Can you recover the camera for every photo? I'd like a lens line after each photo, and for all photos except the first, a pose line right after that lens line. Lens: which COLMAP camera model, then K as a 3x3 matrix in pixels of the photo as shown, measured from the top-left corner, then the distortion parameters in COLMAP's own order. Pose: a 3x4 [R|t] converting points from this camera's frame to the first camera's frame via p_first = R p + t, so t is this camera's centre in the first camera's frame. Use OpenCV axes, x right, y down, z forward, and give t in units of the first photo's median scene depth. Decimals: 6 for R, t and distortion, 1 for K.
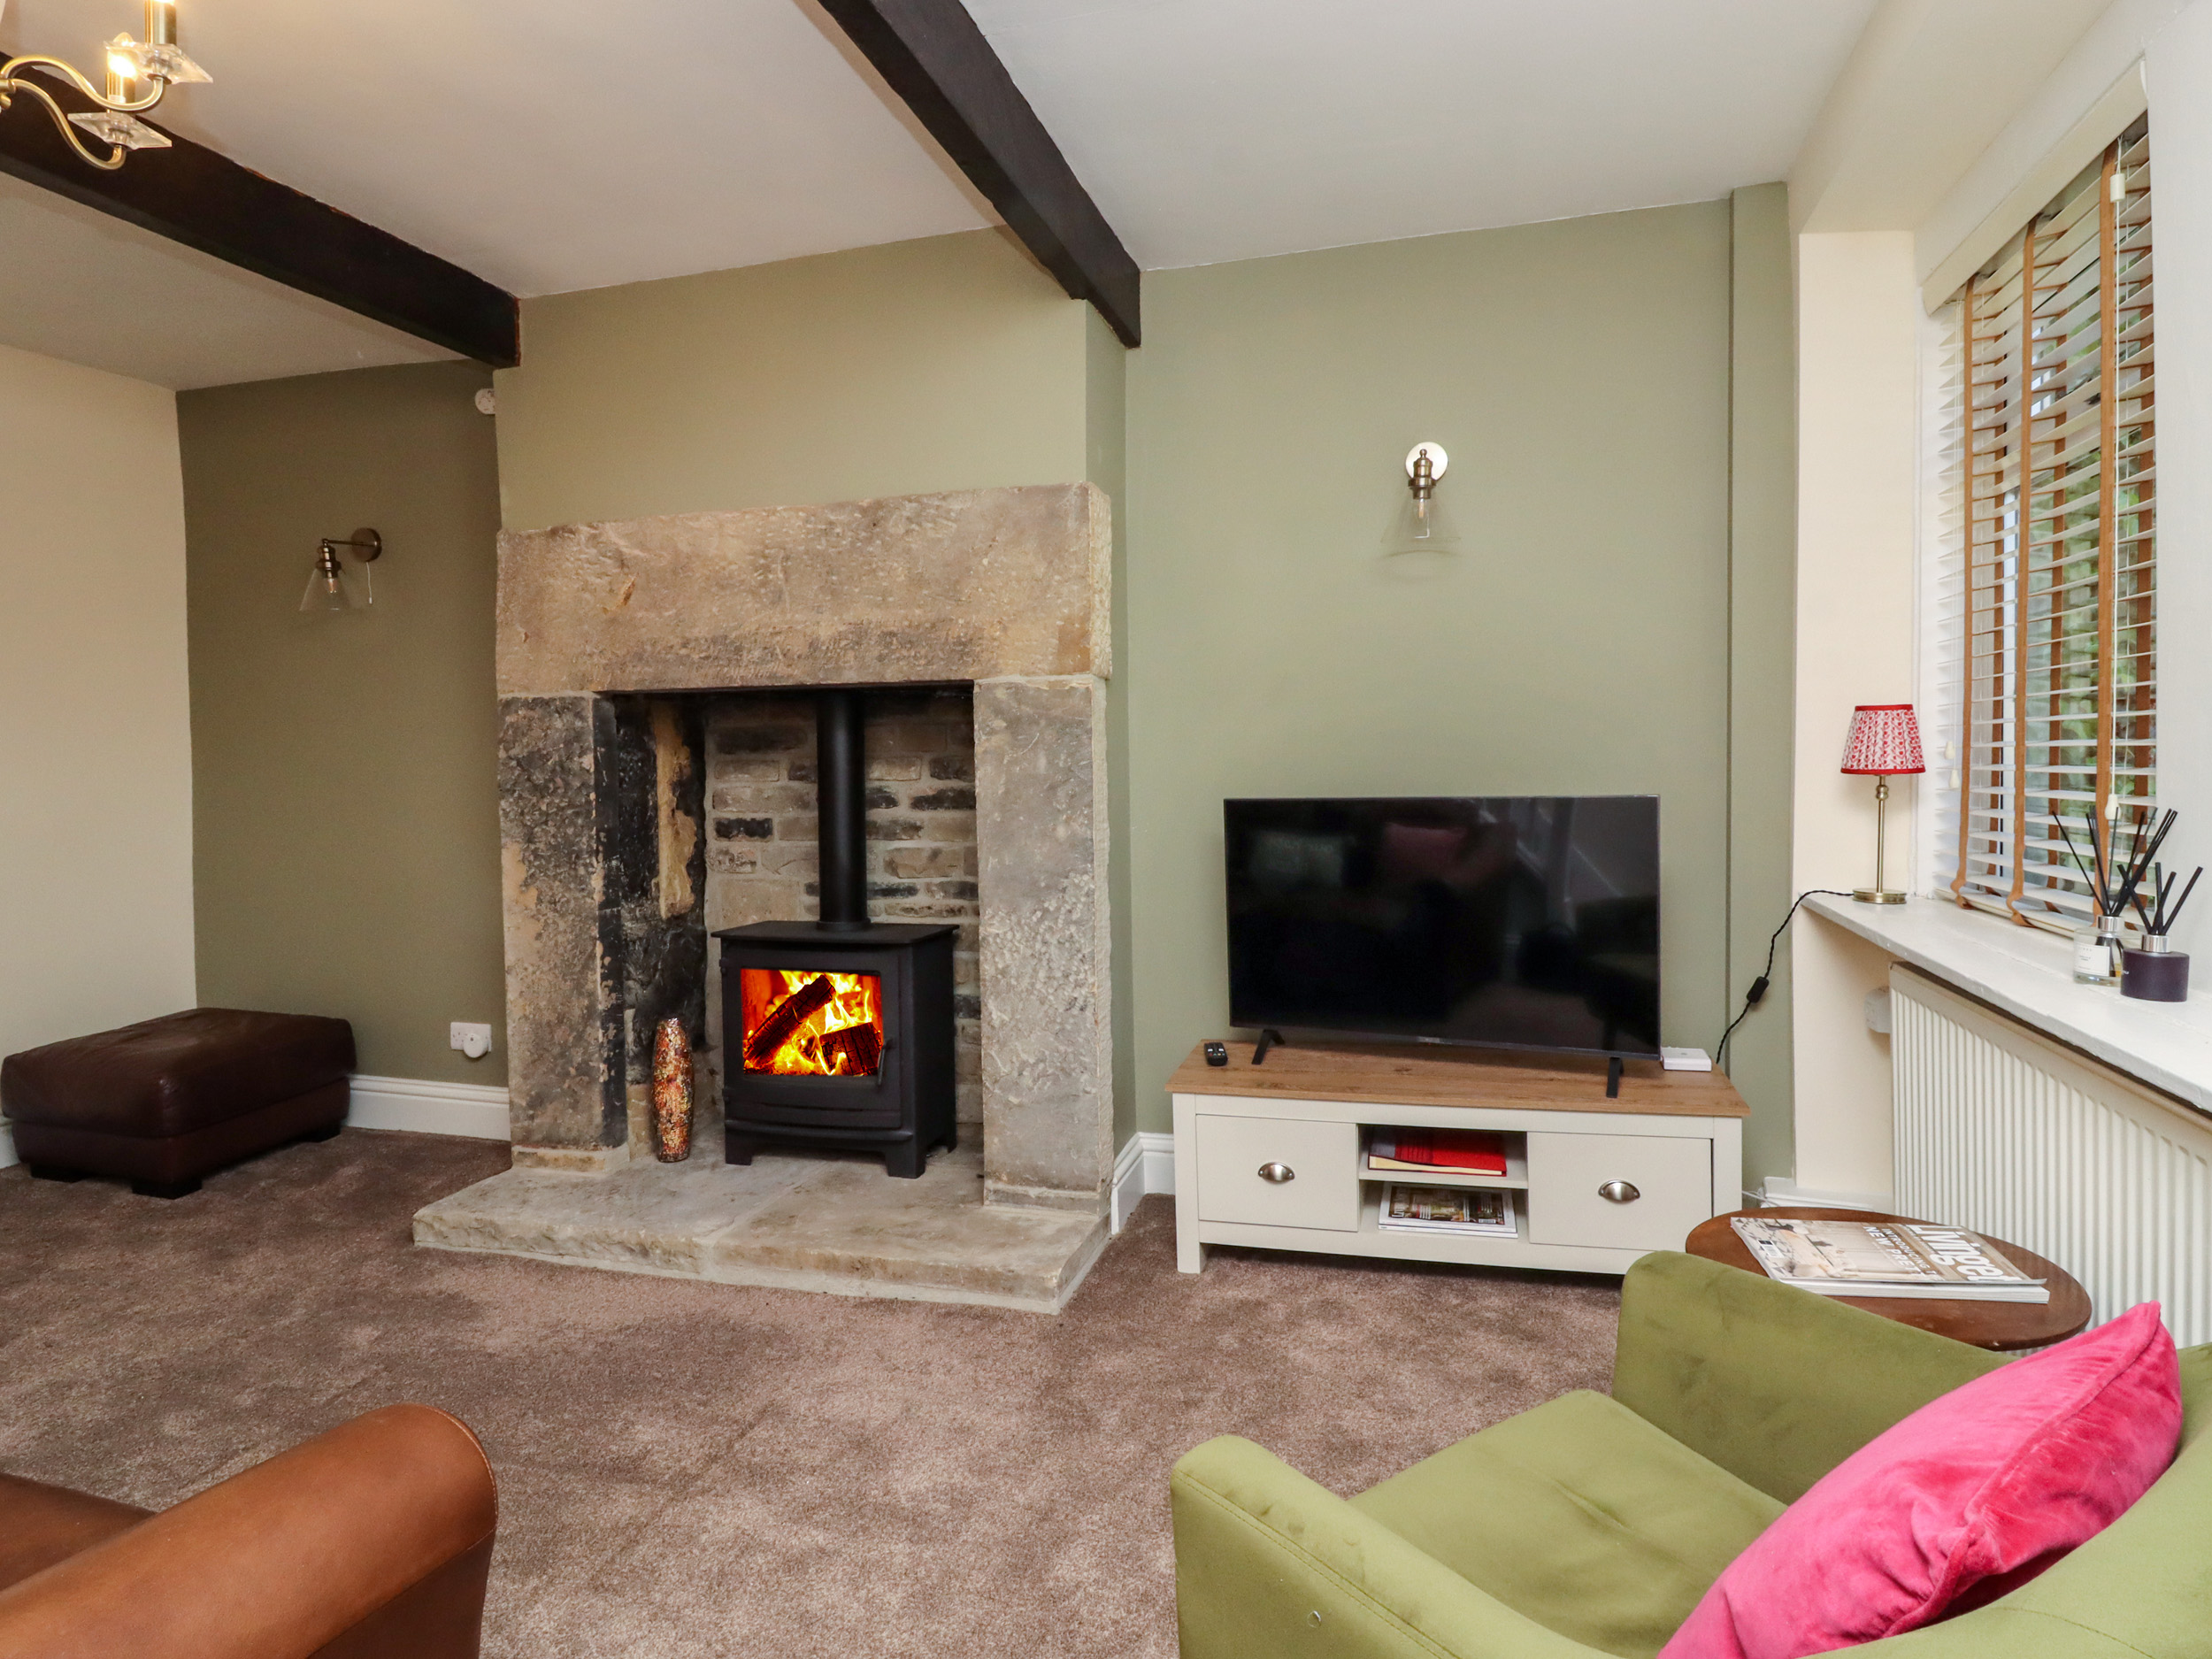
lens RADIAL K [[1197.3, 0, 1130.0], [0, 1197.3, 799.0], [0, 0, 1]] dist [-0.004432, -0.007780]
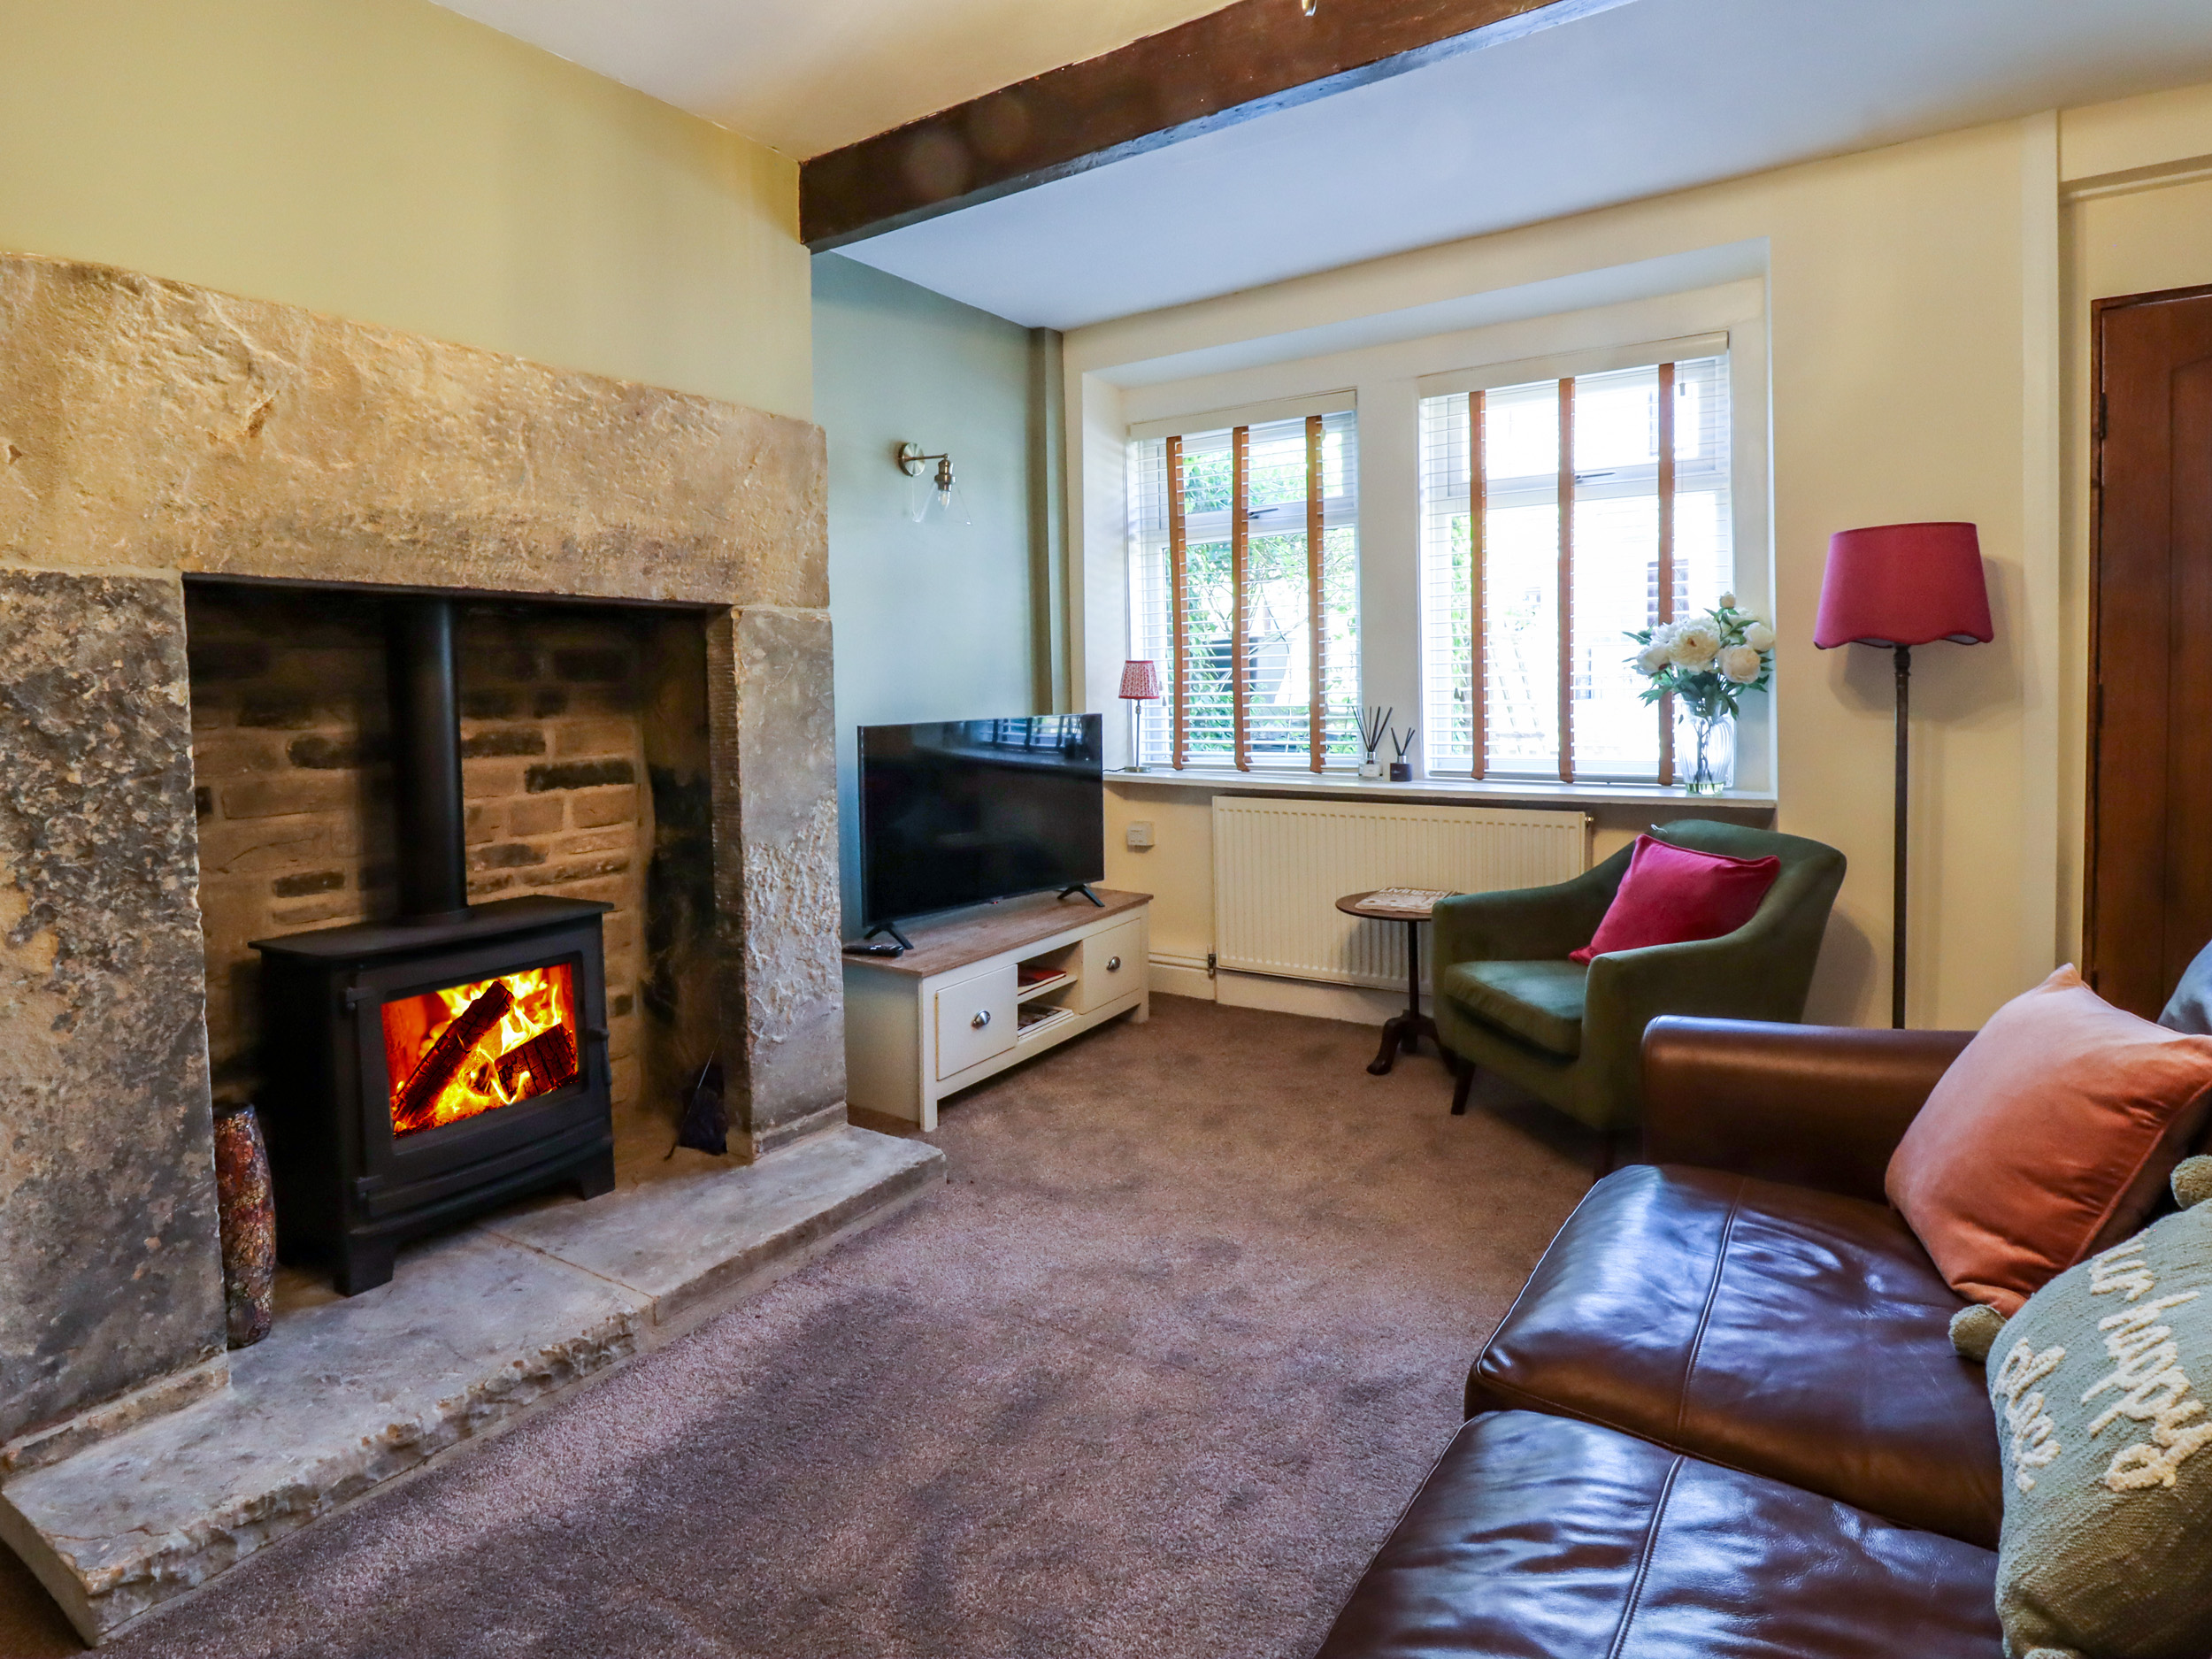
lens RADIAL K [[1197.3, 0, 1093.6], [0, 1197.3, 738.3], [0, 0, 1]] dist [-0.004432, -0.007780]
pose [[0.324908, -0.032593, 0.945184, -0.899159], [0.045630, 0.998782, 0.018756, -0.000013], [-0.944644, 0.037035, 0.326000, 0.416172]]
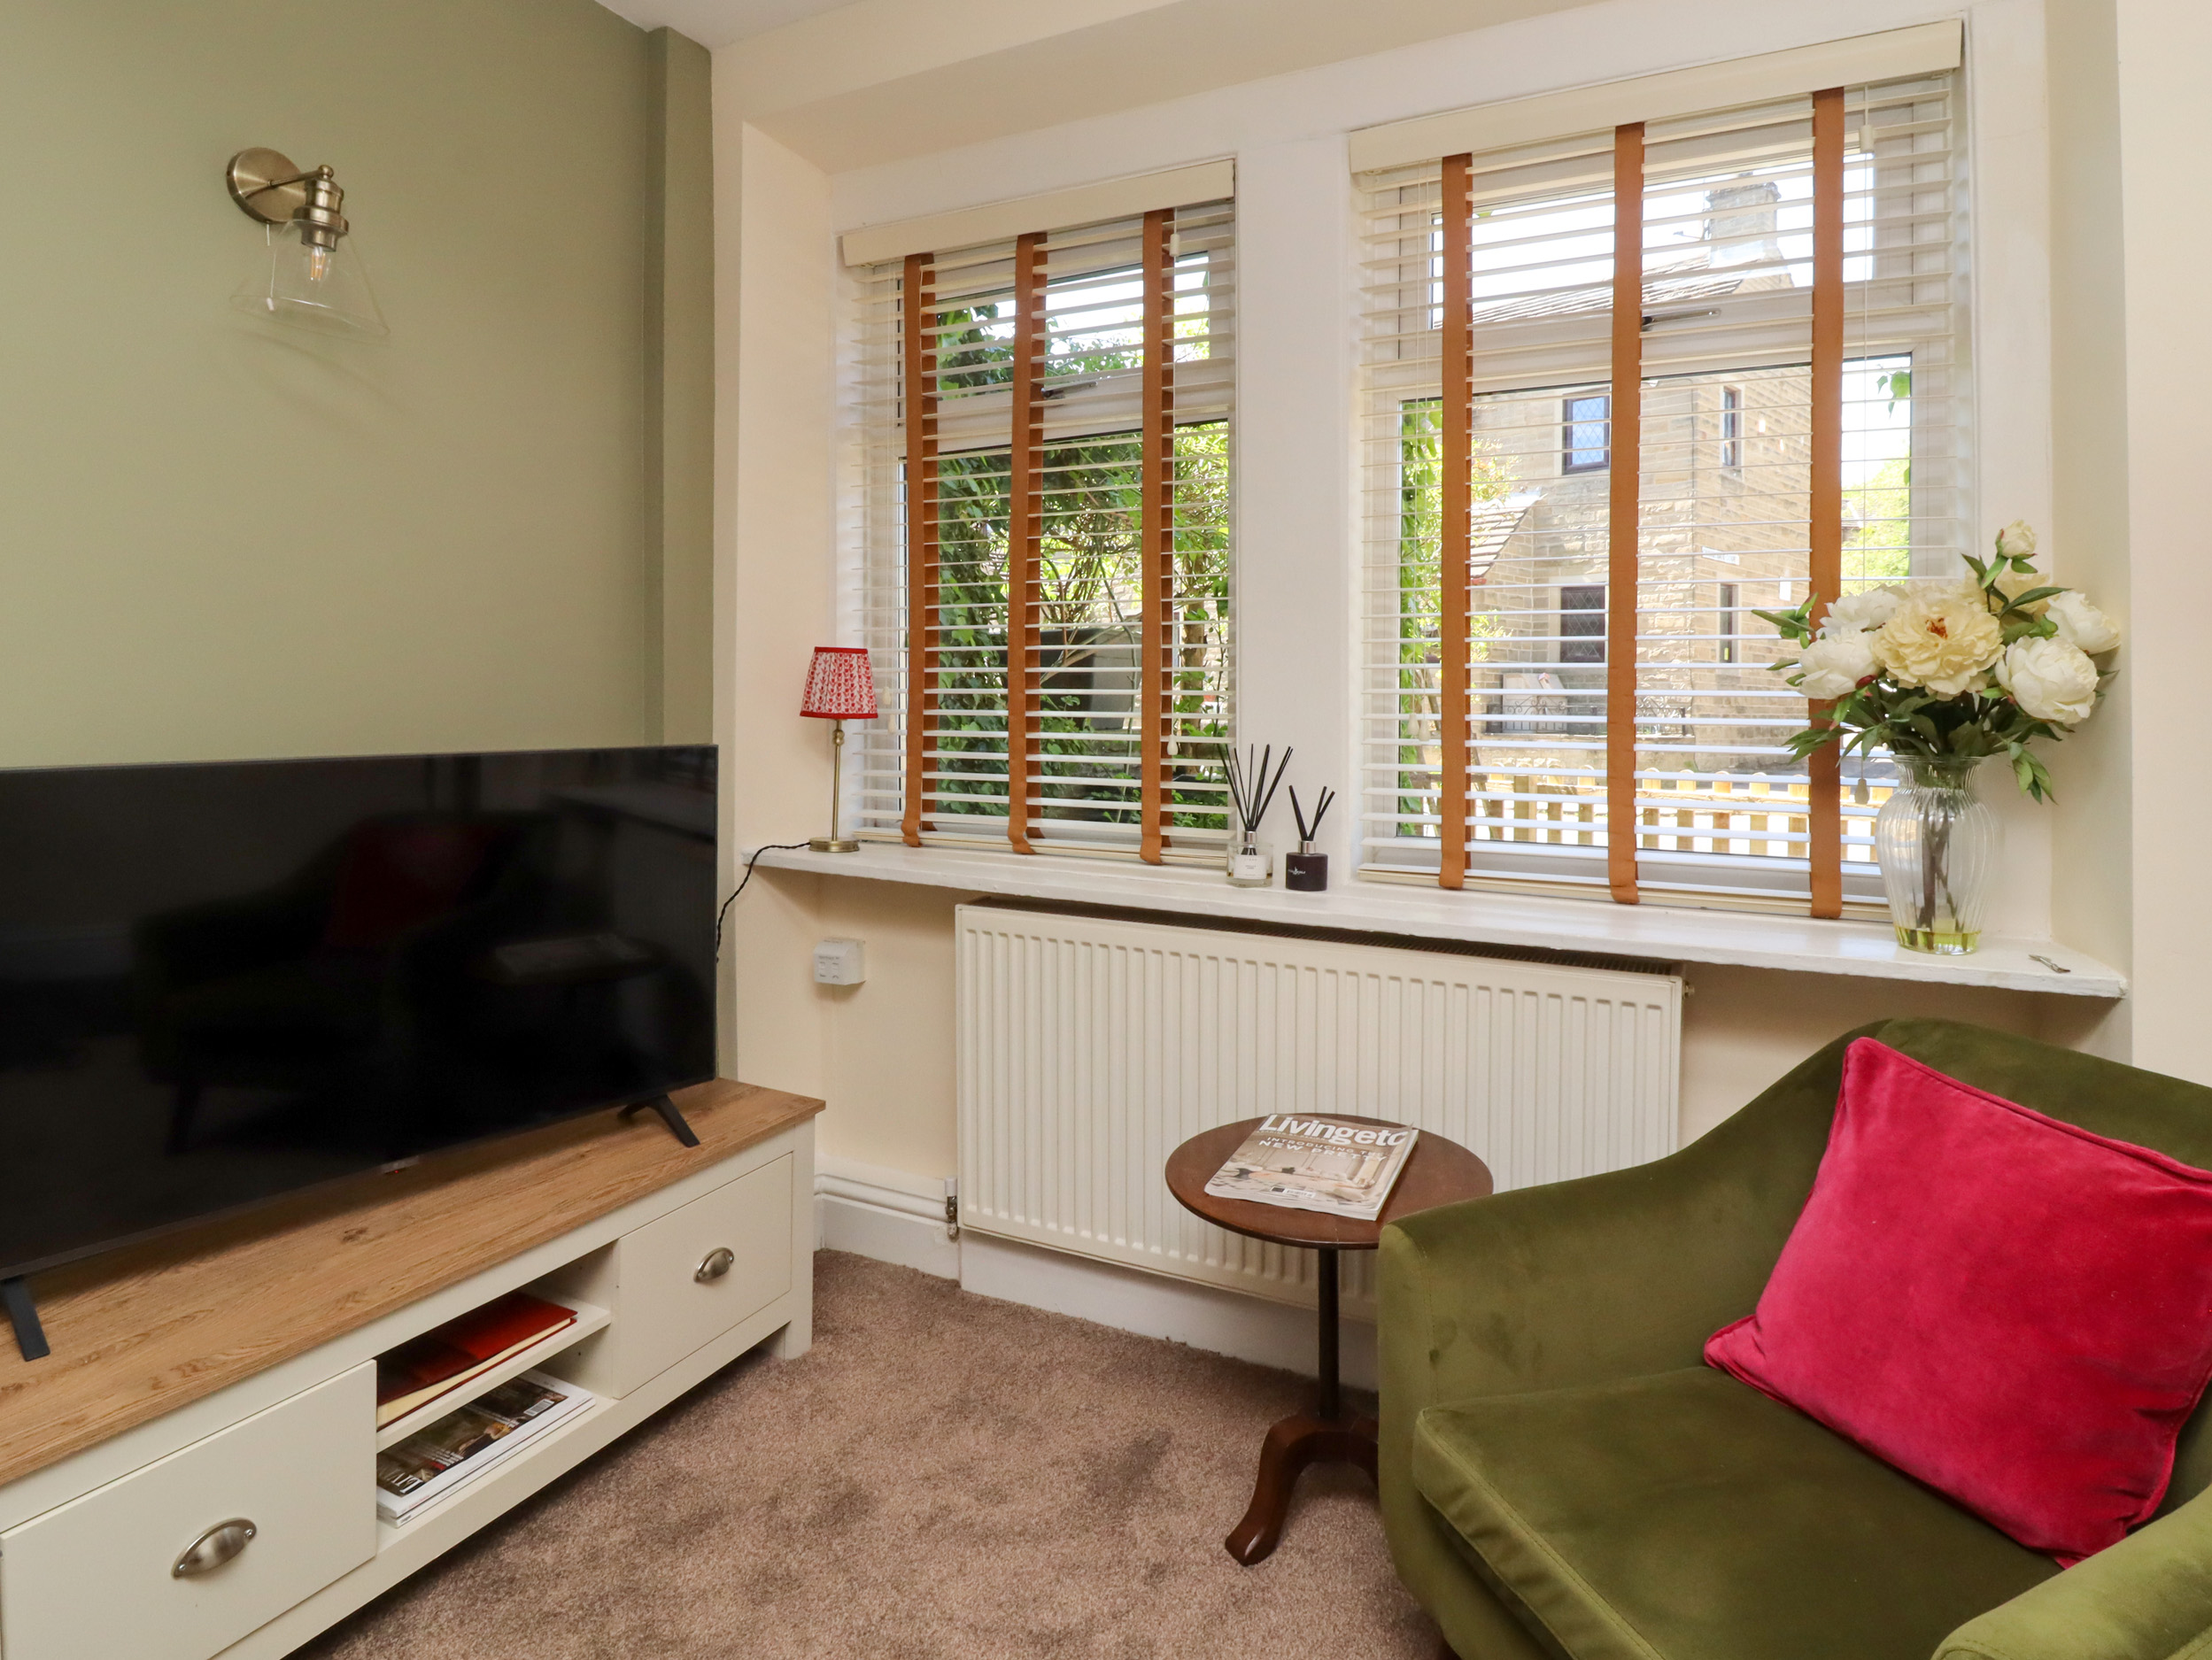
lens RADIAL K [[1197.2, 0, 1172.4], [0, 1197.2, 714.9], [0, 0, 1]] dist [-0.004432, -0.007780]
pose [[0.174320, 0.016784, 0.984546, -0.243279], [0.014869, 0.999696, -0.019675, -0.000495], [-0.984577, 0.018069, 0.174017, 0.481544]]
